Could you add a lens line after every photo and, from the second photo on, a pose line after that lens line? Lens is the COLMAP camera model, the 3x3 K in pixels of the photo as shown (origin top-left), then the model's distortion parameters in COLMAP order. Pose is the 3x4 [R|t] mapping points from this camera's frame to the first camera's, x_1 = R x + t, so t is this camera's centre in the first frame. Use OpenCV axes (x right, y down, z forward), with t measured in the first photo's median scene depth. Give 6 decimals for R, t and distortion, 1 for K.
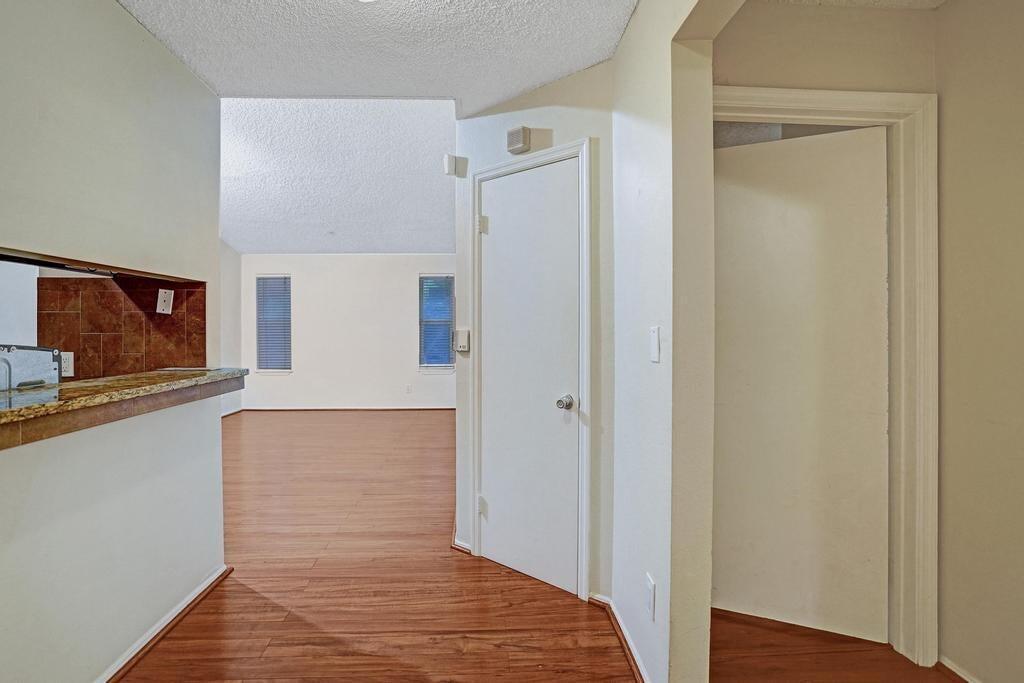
lens RADIAL K [[500.7, 0, 508.6], [0, 500.7, 337.5], [0, 0, 1]] dist [-0.054865, 0.026397]
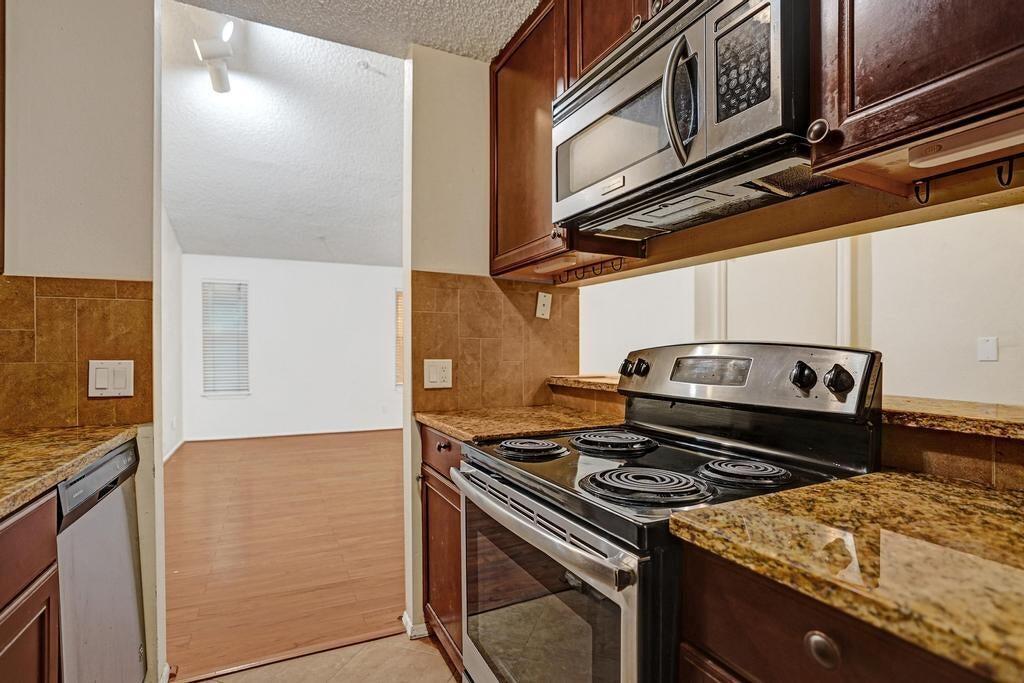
lens RADIAL K [[499.6, 0, 510.7], [0, 499.6, 358.3], [0, 0, 1]] dist [-0.060930, 0.033346]
pose [[0.920100, -0.001109, 0.391683, -1.138368], [0.001709, 0.999998, -0.001182, 0.028922], [-0.391680, 0.001757, 0.920100, 0.143287]]
